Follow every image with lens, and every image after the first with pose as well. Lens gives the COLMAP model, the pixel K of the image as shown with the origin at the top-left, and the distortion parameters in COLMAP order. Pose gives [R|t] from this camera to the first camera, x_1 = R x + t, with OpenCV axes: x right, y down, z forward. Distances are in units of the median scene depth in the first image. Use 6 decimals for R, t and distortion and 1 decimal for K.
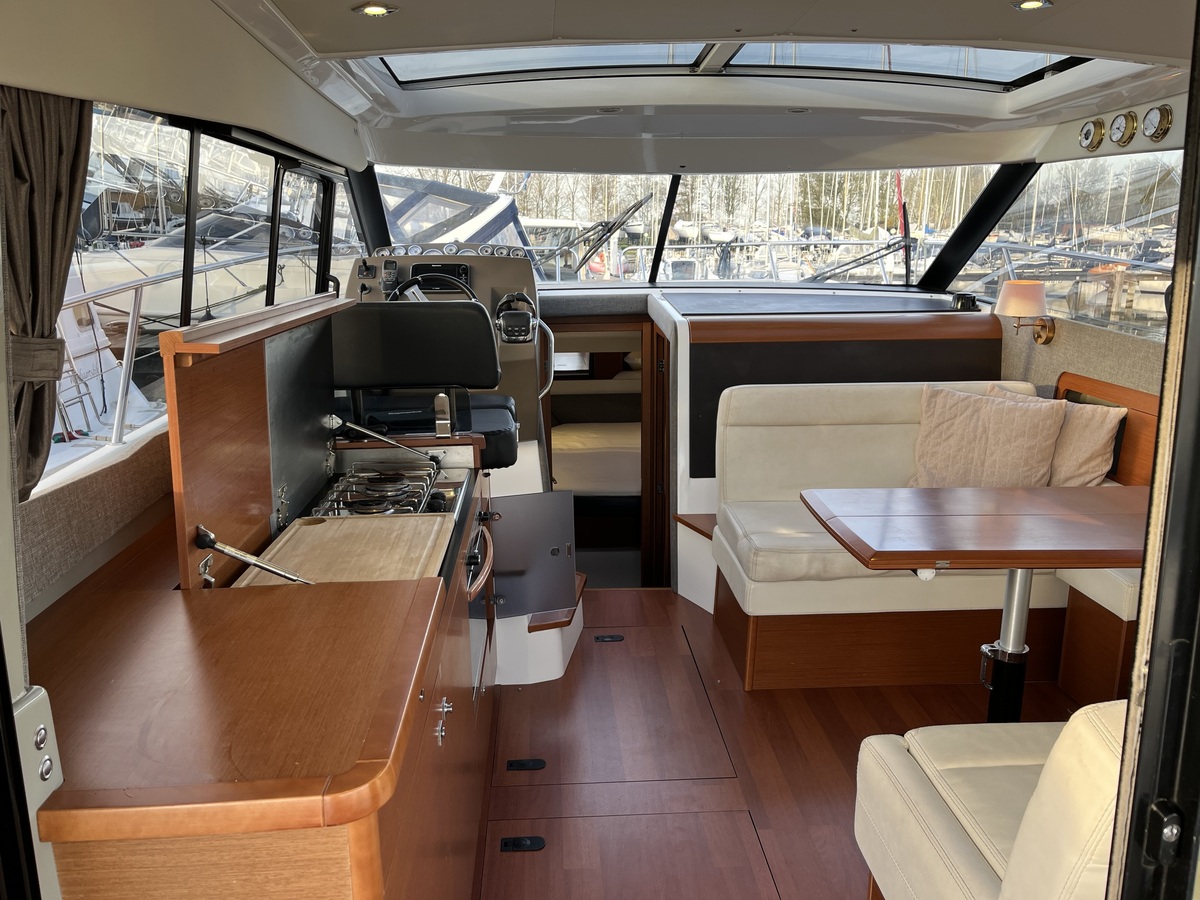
lens RADIAL K [[908.7, 0, 599.2], [0, 908.7, 458.1], [0, 0, 1]] dist [0.057324, -0.074699]
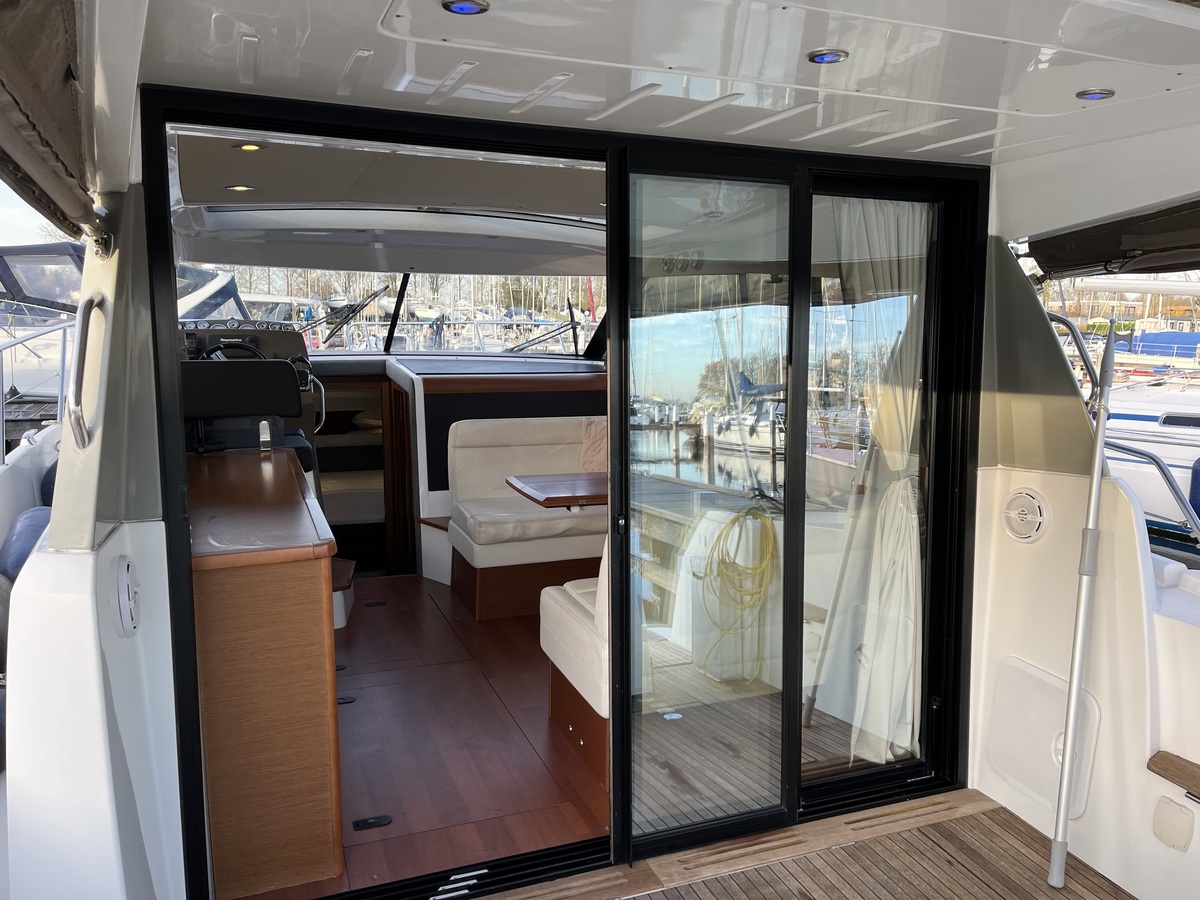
lens RADIAL K [[908.7, 0, 604.6], [0, 908.7, 453.4], [0, 0, 1]] dist [0.057324, -0.074699]
pose [[0.949122, -0.030169, 0.313460, -0.094631], [0.057080, 0.995394, -0.077028, 0.105532], [-0.309692, 0.091001, 0.946472, -0.475339]]
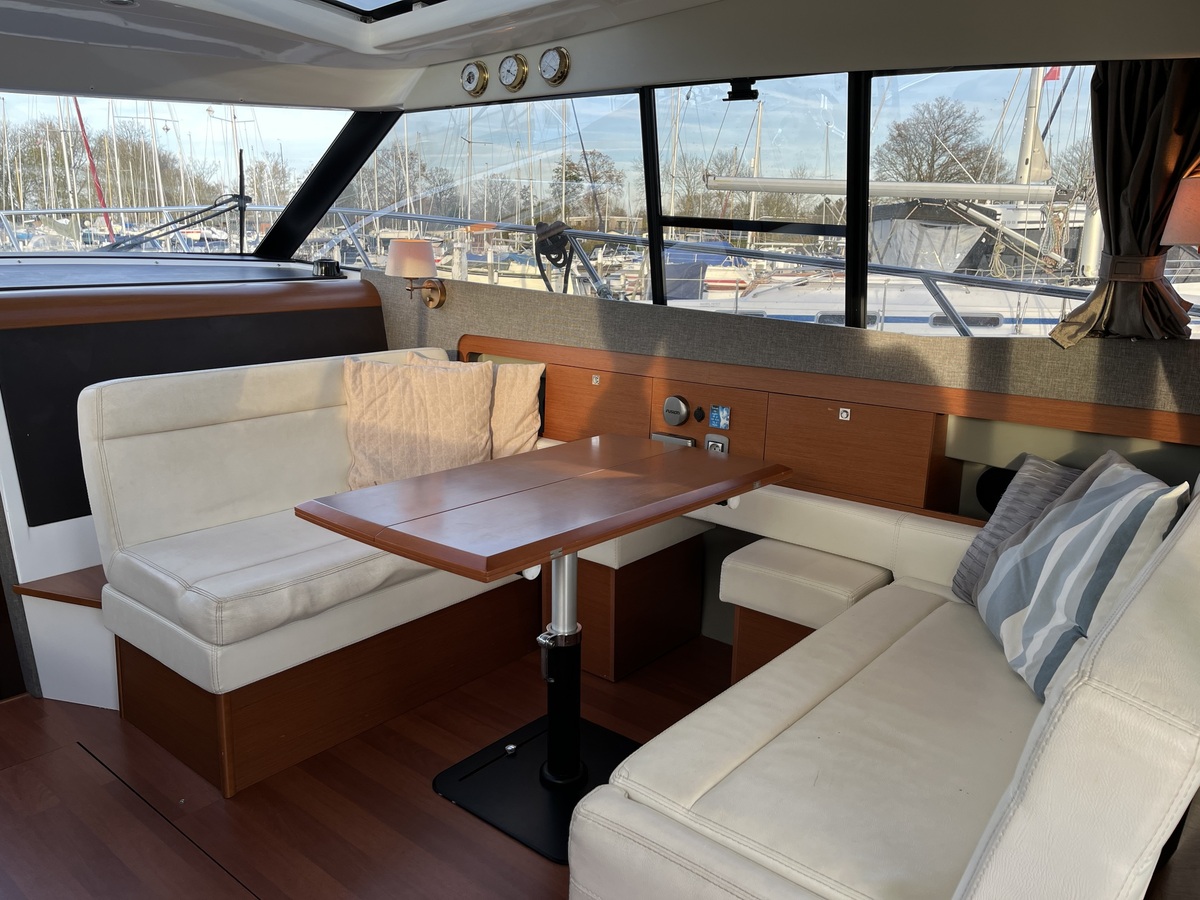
lens RADIAL K [[908.7, 0, 601.6], [0, 908.7, 459.8], [0, 0, 1]] dist [0.057324, -0.074699]
pose [[0.694049, -0.161113, 0.701669, -0.095319], [0.157652, 0.984994, 0.070229, -0.010452], [-0.702454, 0.061877, 0.709034, 0.256465]]
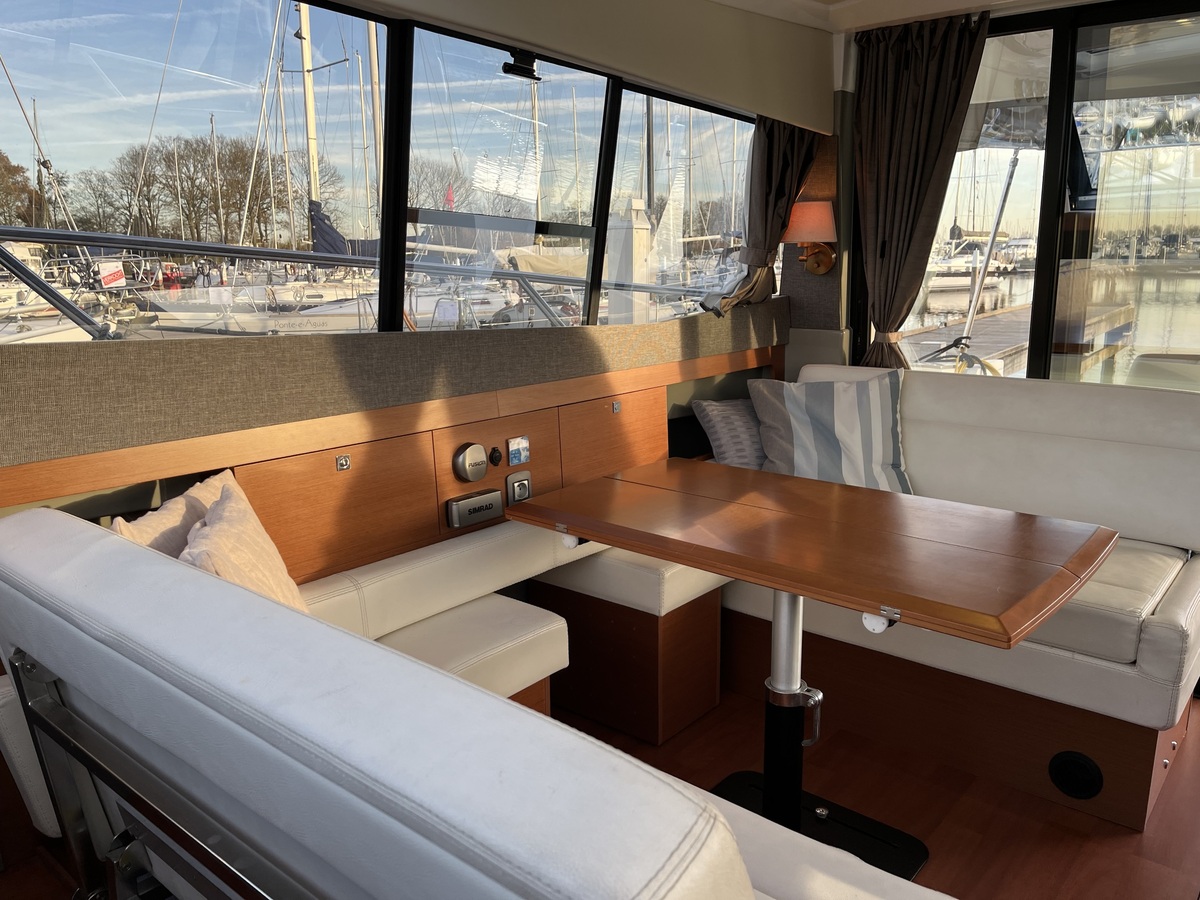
lens RADIAL K [[908.7, 0, 599.5], [0, 908.7, 456.5], [0, 0, 1]] dist [0.057324, -0.074699]
pose [[-0.716583, -0.137073, 0.683900, 0.047083], [0.178558, 0.911777, 0.369837, -0.218212], [-0.674259, 0.387135, -0.628889, 1.172928]]
